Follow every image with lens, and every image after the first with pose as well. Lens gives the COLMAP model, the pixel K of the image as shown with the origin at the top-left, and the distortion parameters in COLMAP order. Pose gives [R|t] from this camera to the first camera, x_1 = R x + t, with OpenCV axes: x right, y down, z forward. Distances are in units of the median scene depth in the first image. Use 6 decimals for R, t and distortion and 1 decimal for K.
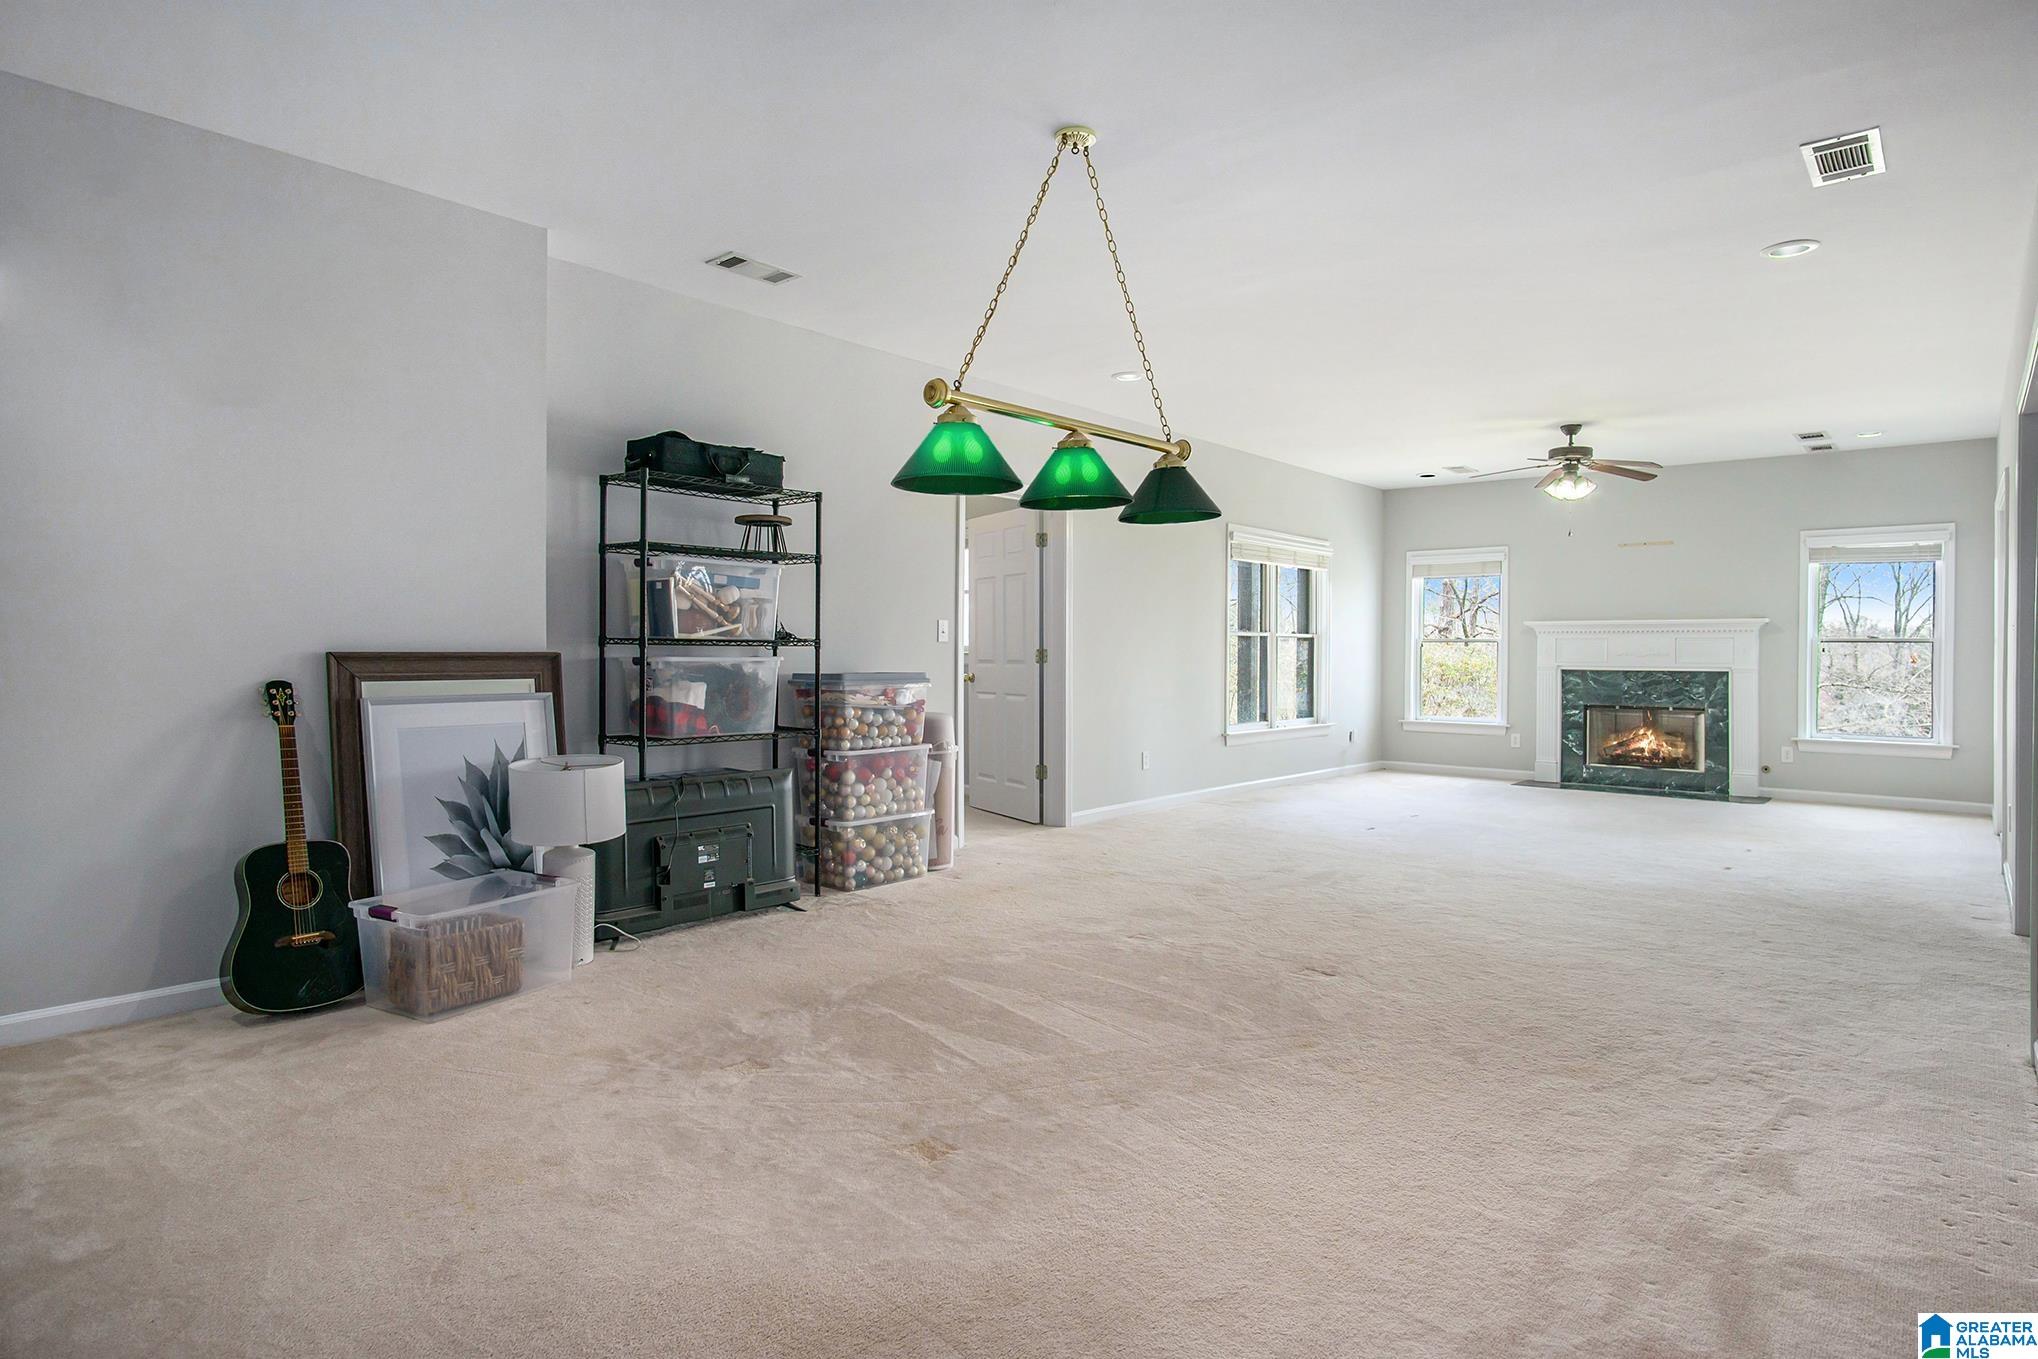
lens RADIAL K [[1102.3, 0, 1019.8], [0, 1102.3, 666.8], [0, 0, 1]] dist [-0.001394, 0.000216]
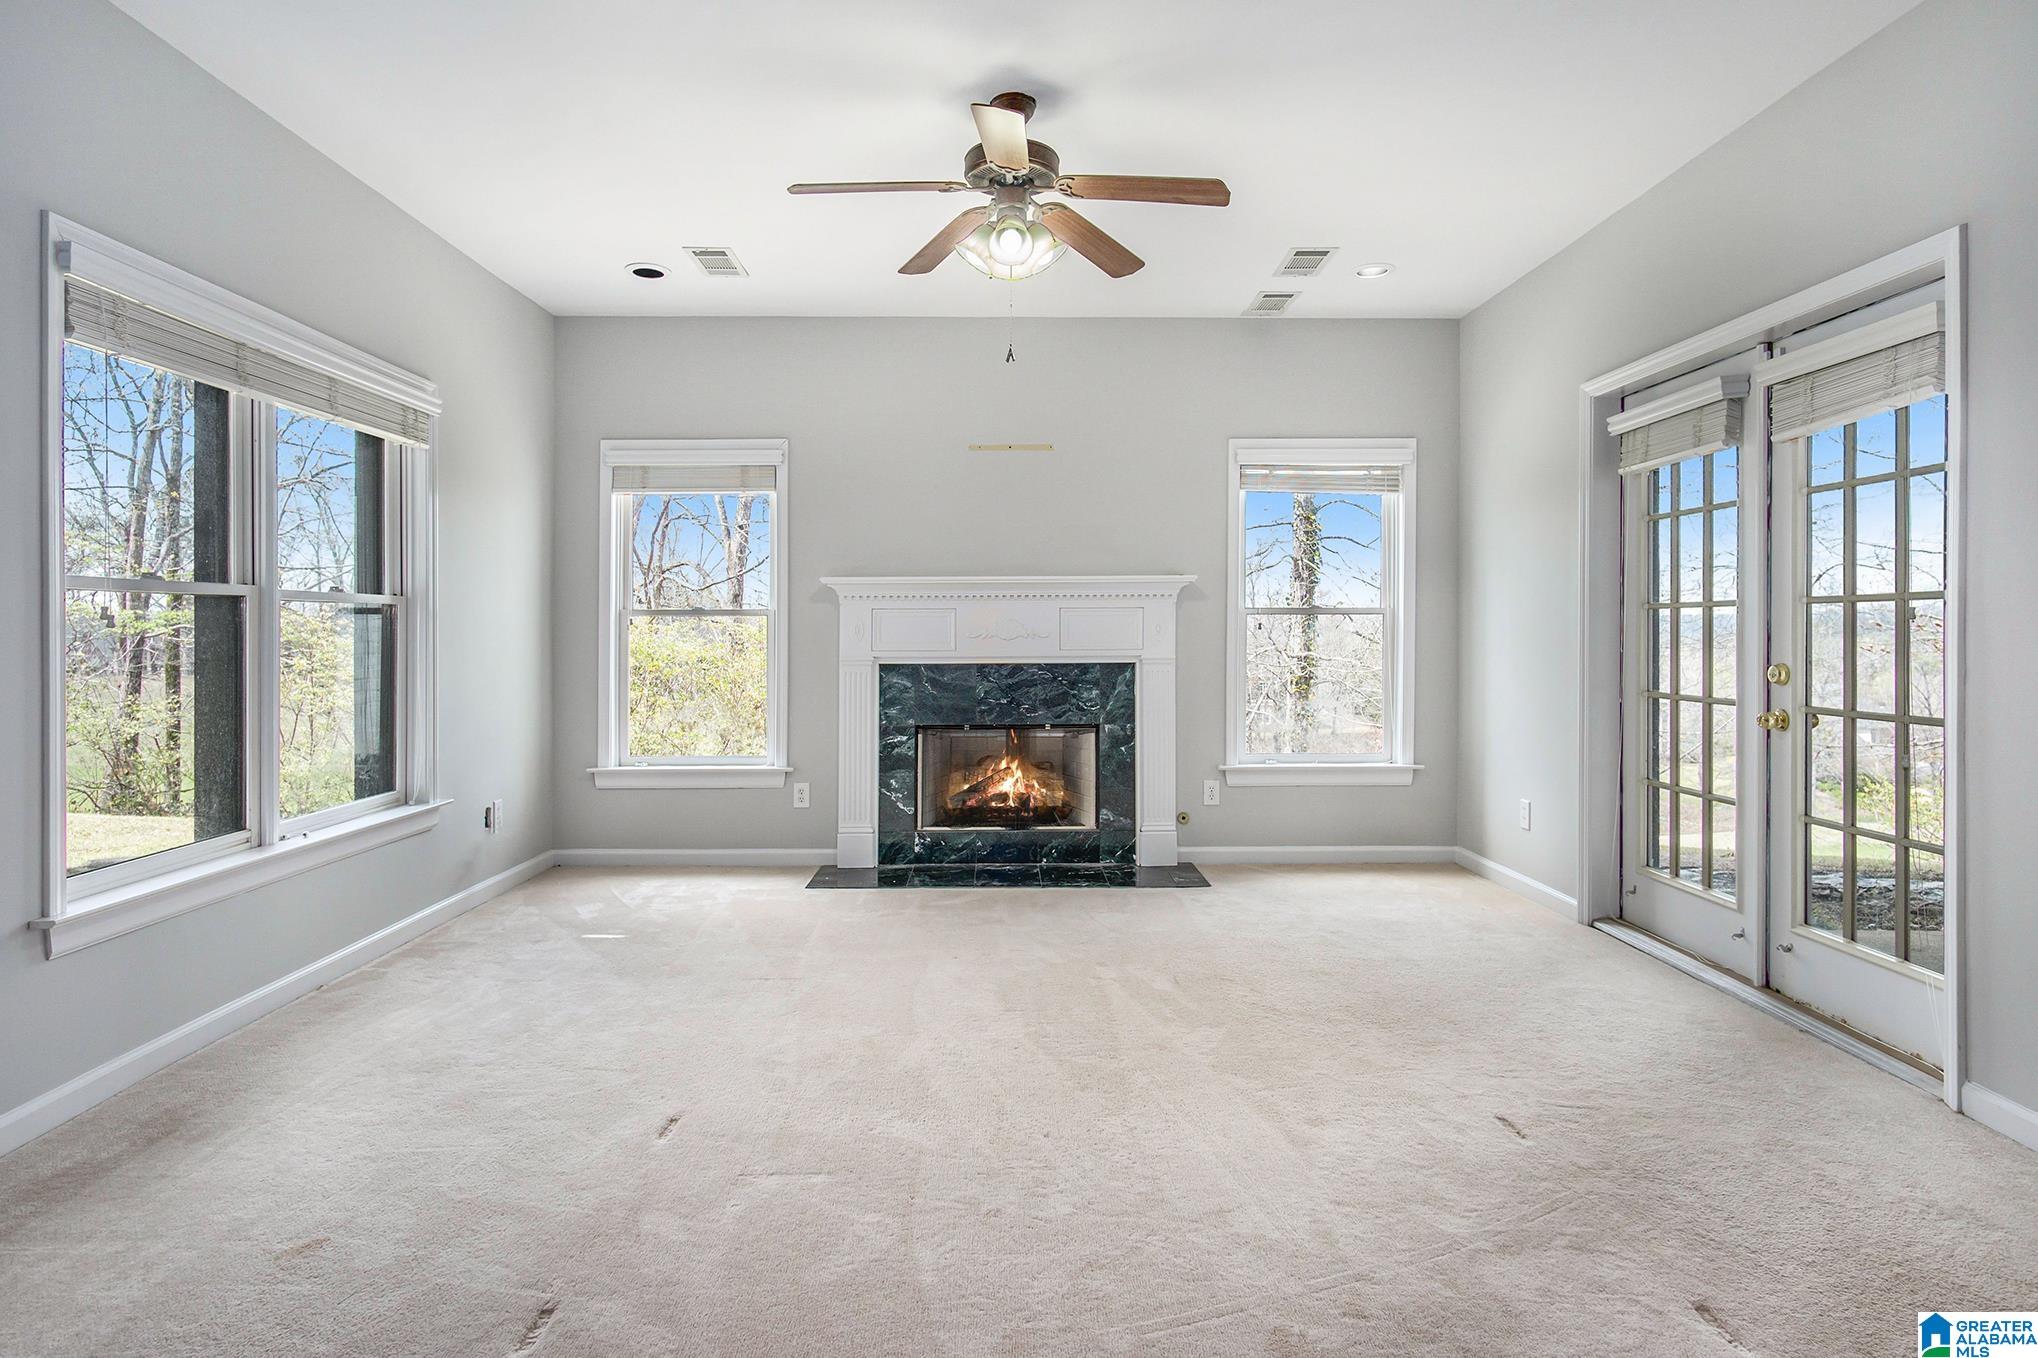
lens RADIAL K [[1102.3, 0, 976.8], [0, 1102.3, 622.6], [0, 0, 1]] dist [-0.001394, 0.000216]
pose [[0.759895, -0.002834, 0.650039, 0.169515], [0.017703, 0.999710, -0.016335, -0.008889], [-0.649804, 0.023921, 0.759725, 0.558676]]
